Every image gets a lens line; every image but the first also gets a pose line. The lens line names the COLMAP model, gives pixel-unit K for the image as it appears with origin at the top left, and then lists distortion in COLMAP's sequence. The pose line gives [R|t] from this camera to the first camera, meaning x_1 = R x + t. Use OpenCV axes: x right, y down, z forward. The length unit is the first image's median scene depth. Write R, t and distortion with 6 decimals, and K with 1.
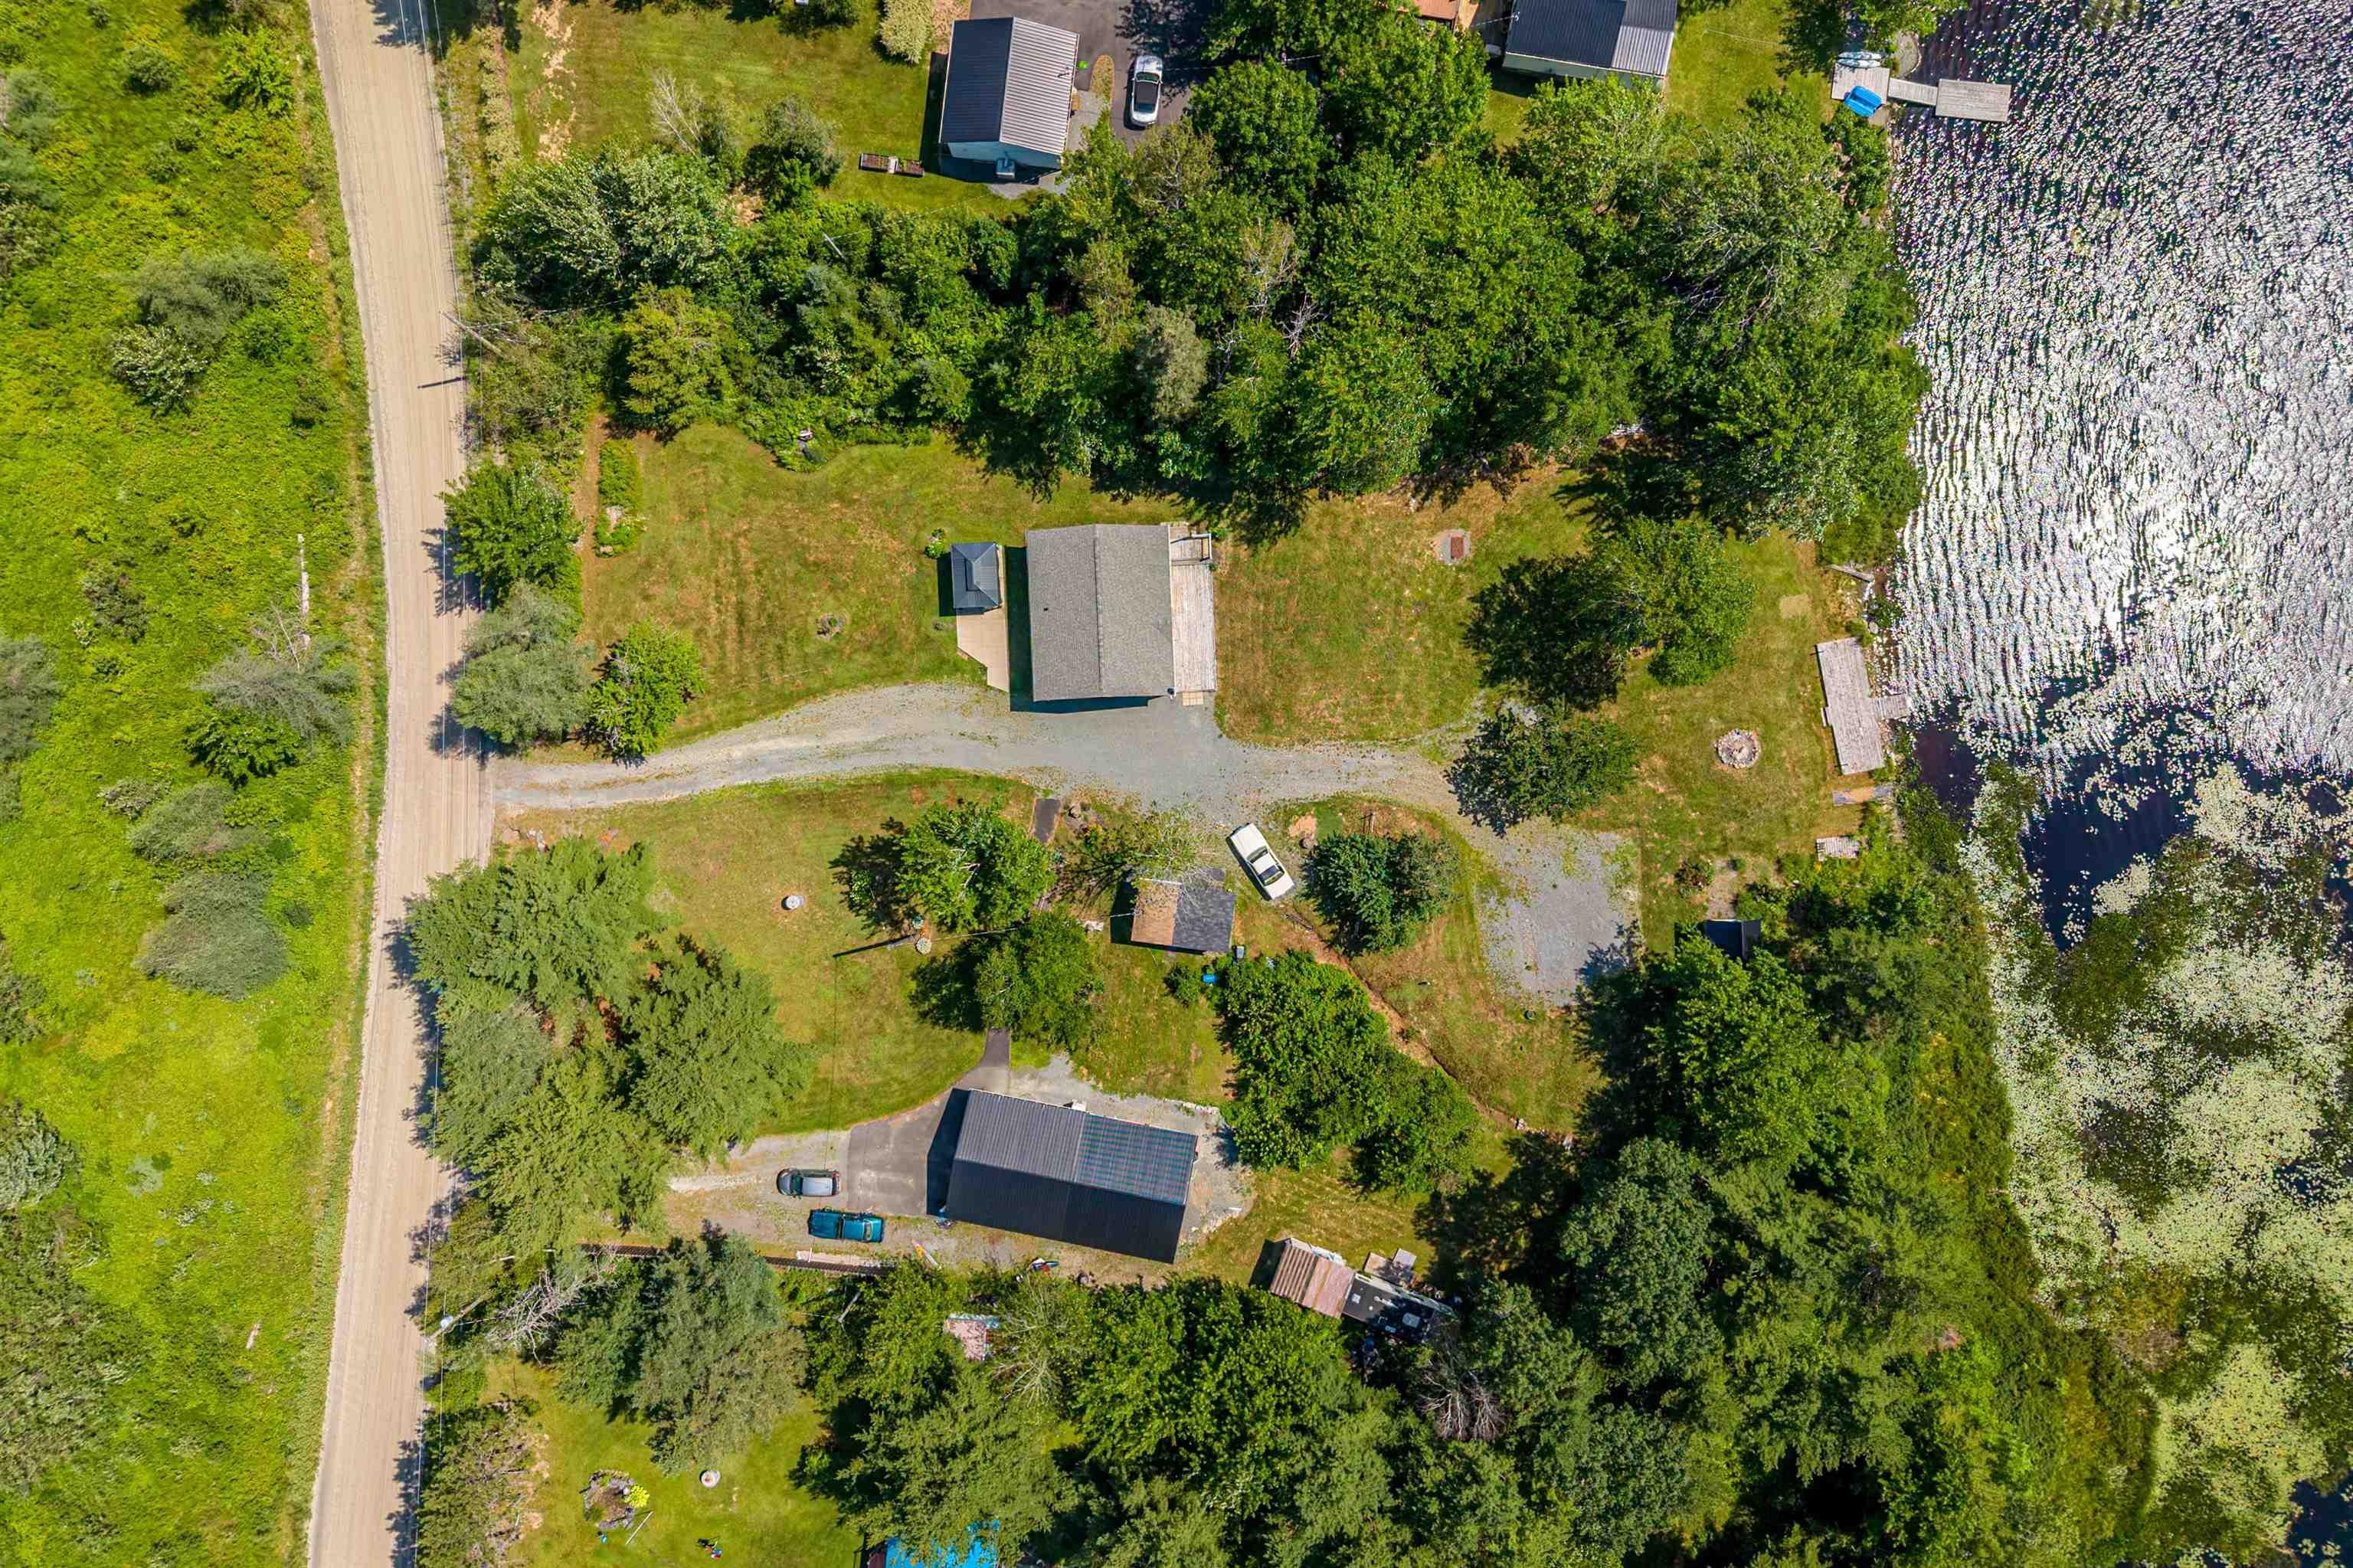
lens RADIAL K [[1584.4, 0, 1176.5], [0, 1584.4, 784.0], [0, 0, 1]] dist [0.008796, -0.005650]
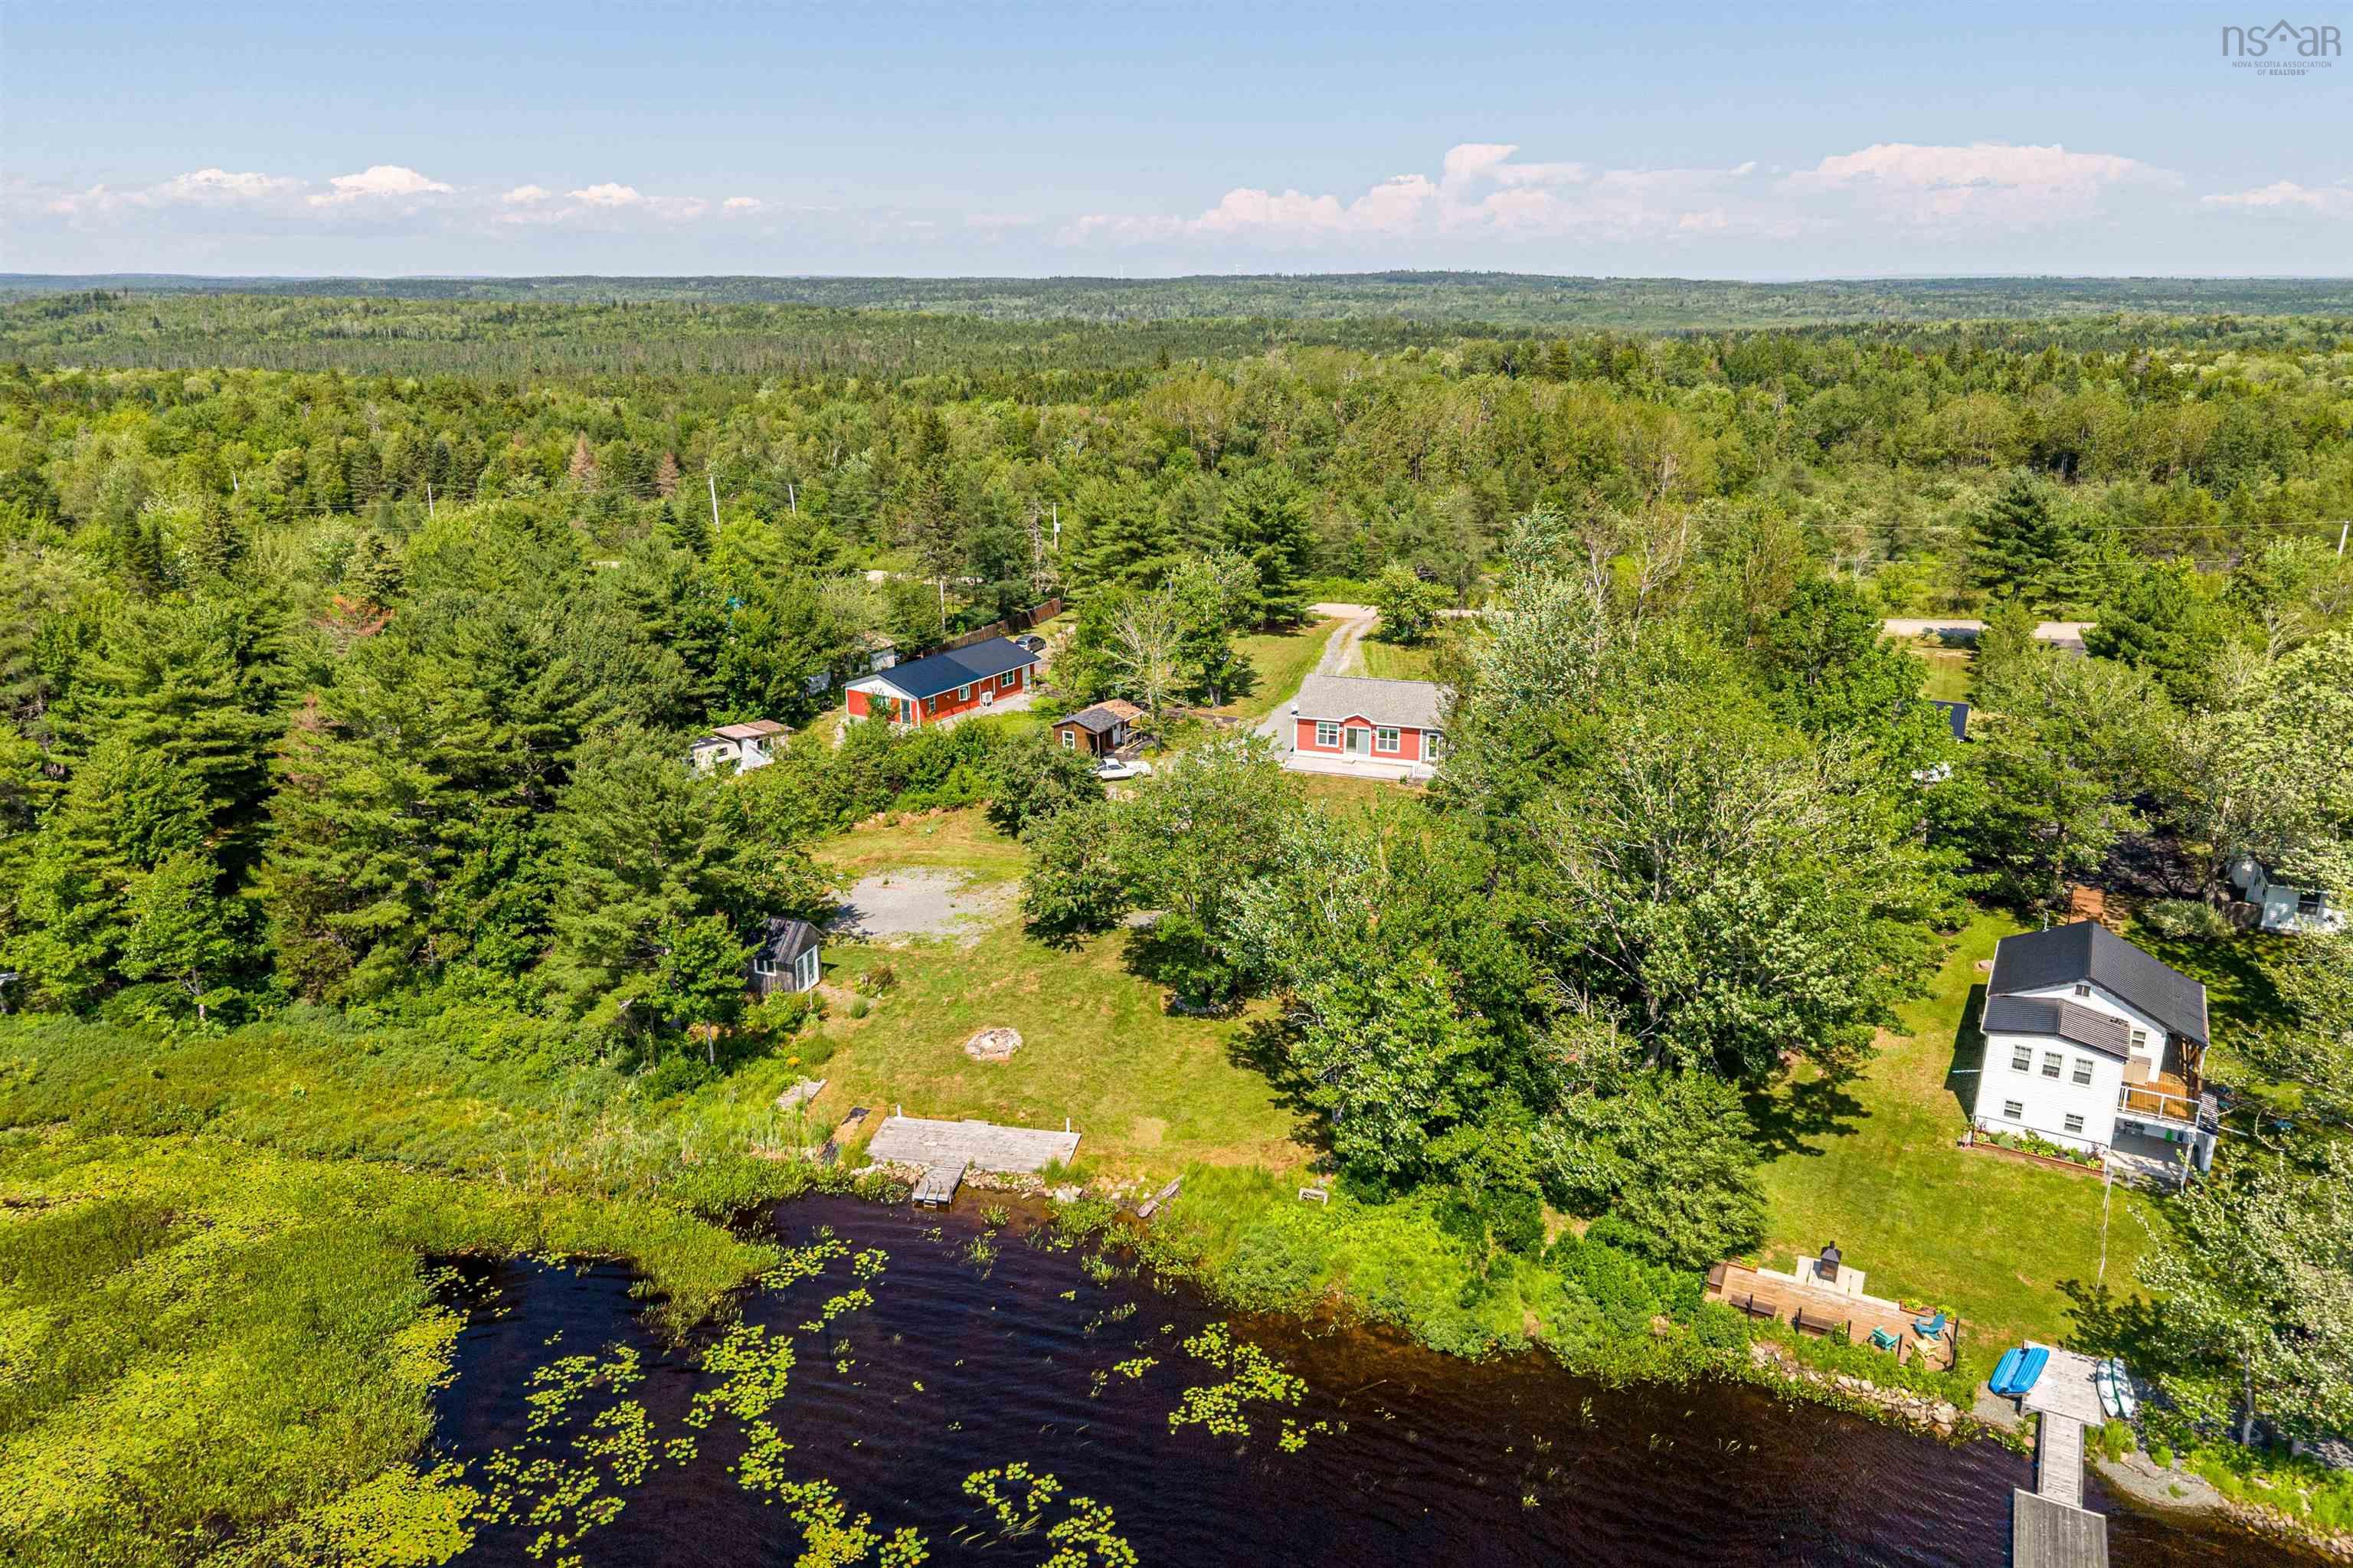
lens RADIAL K [[1584.4, 0, 1176.5], [0, 1584.4, 784.0], [0, 0, 1]] dist [0.008796, -0.005650]
pose [[-0.362061, 0.299852, -0.882610, 0.919744], [-0.932018, -0.100240, 0.348274, -0.336416], [0.015958, 0.948705, 0.315761, 0.655027]]
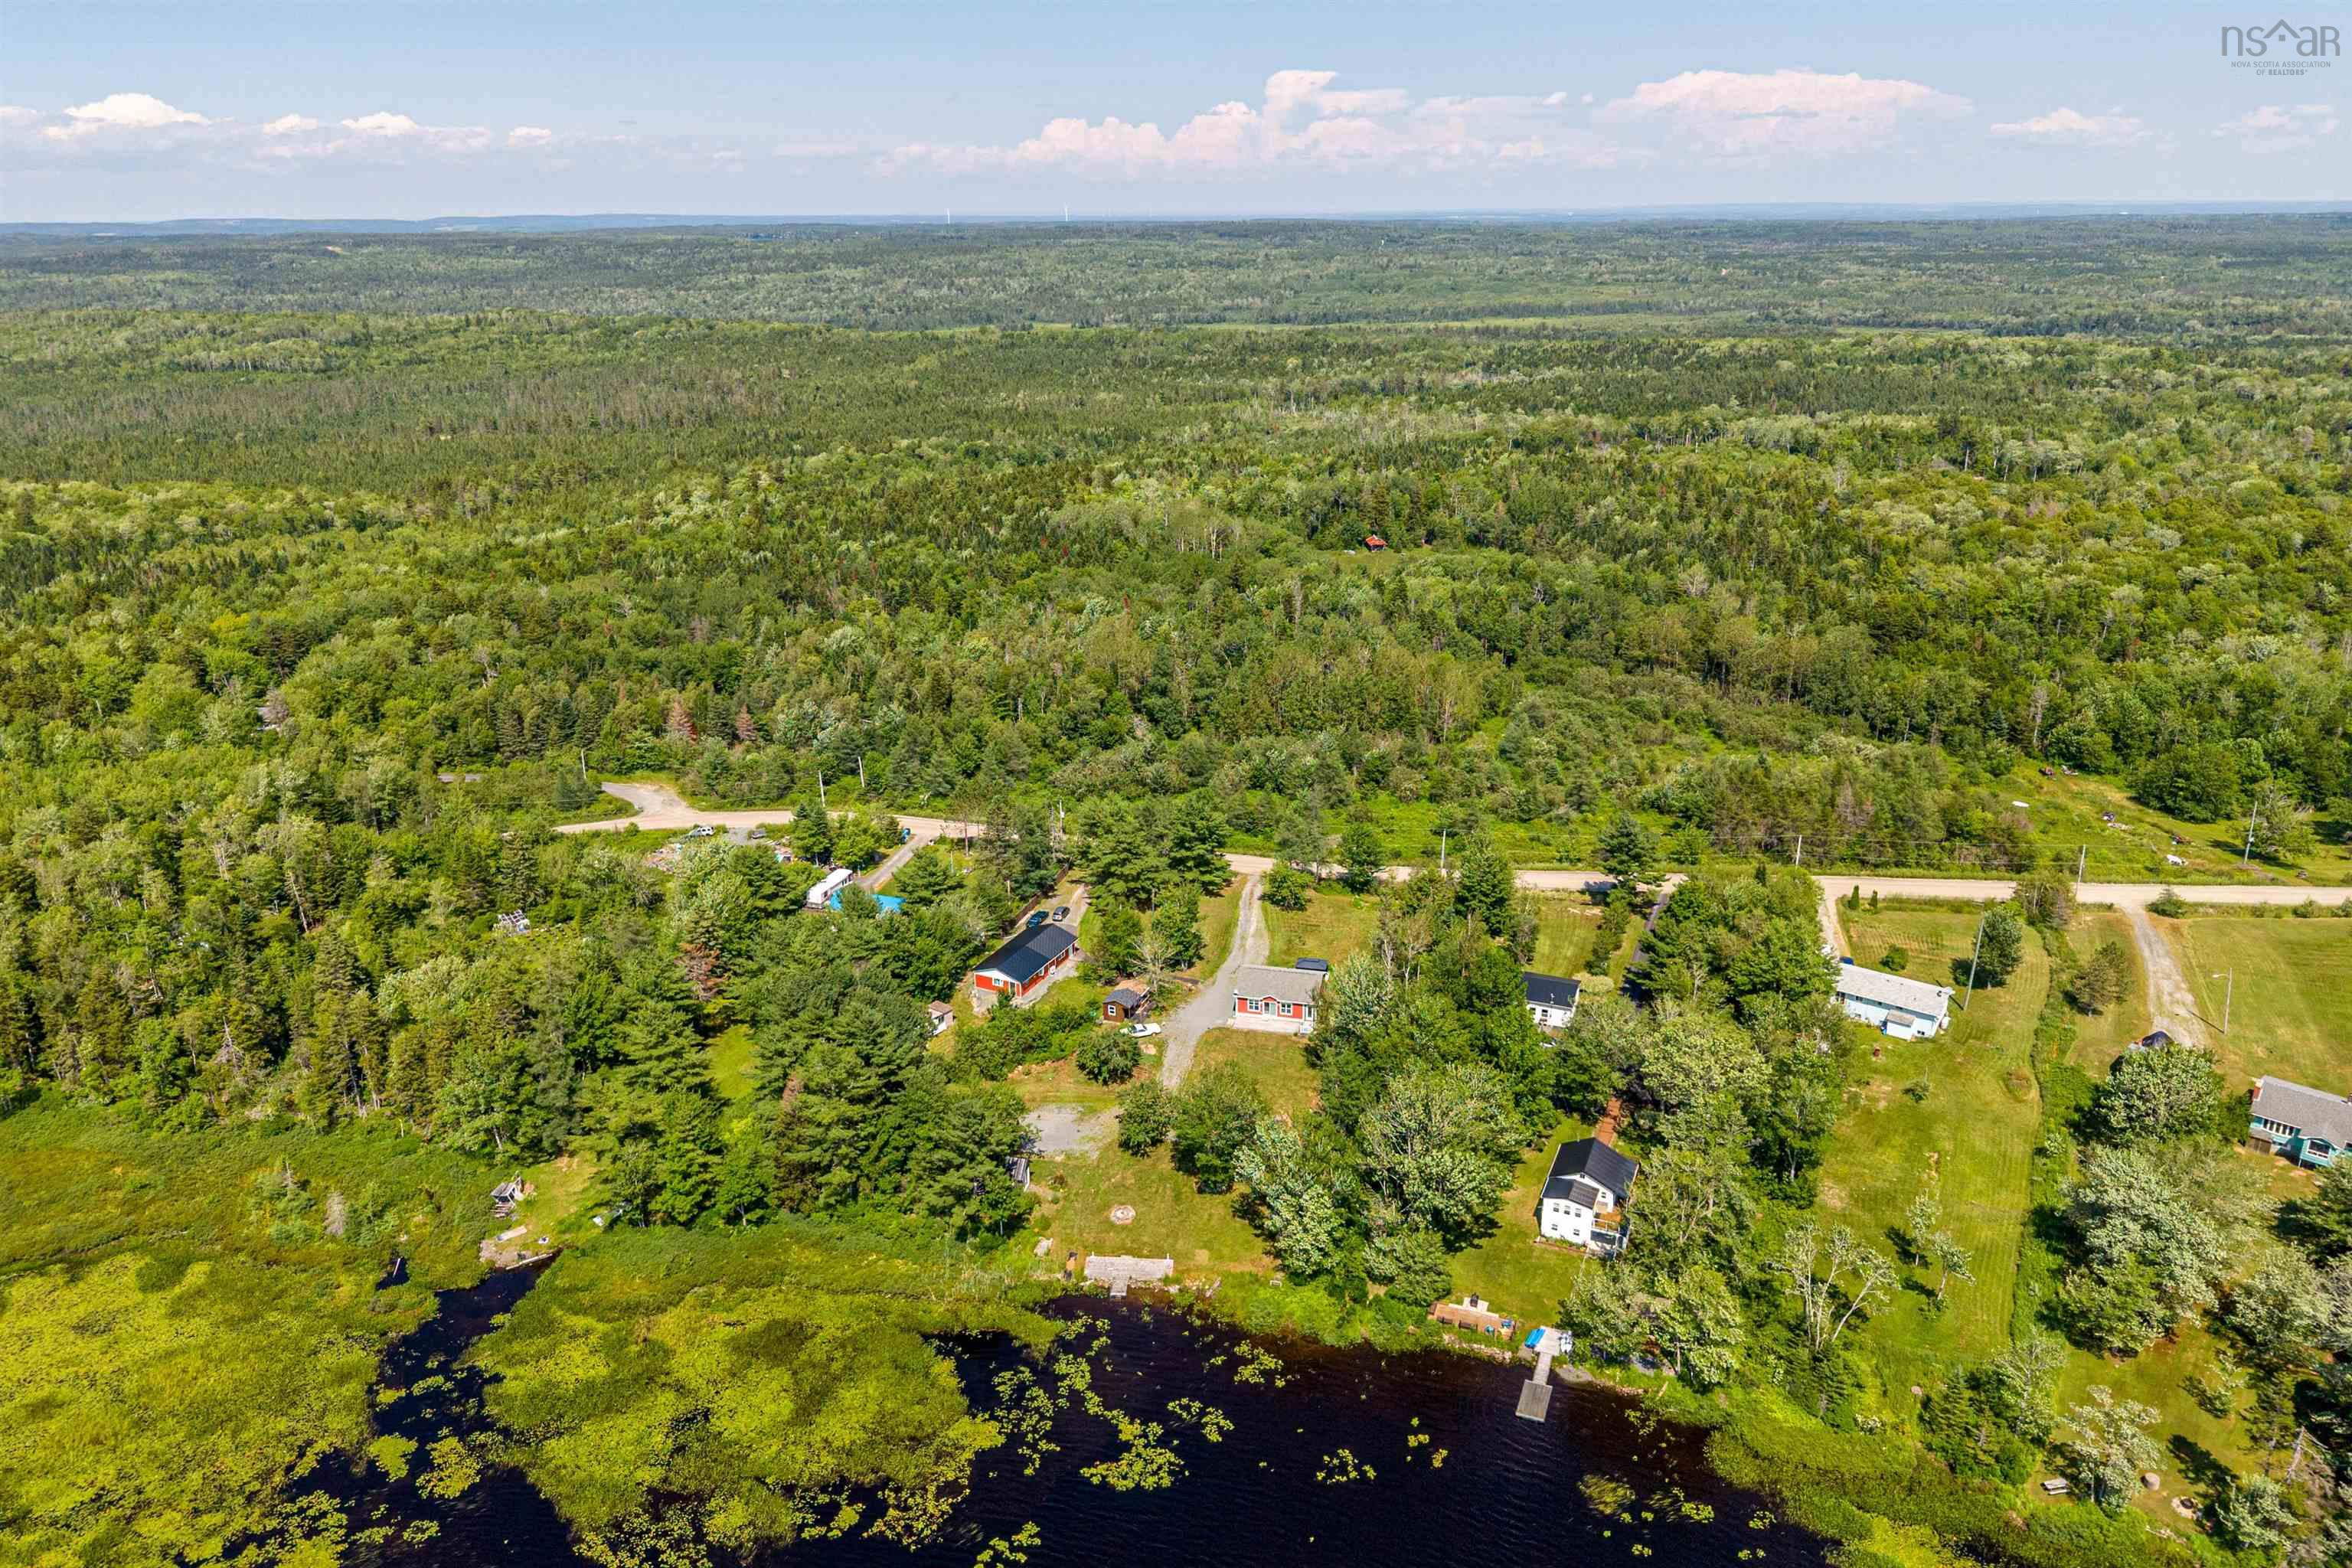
lens RADIAL K [[1617.6, 0, 1176.0], [0, 1617.6, 784.0], [0, 0, 1]] dist [0.000658, -0.001748]
pose [[-0.262346, 0.351097, -0.898836, 1.634795], [-0.964766, -0.076087, 0.251869, -0.445665], [0.020040, 0.933243, 0.358688, 0.015303]]
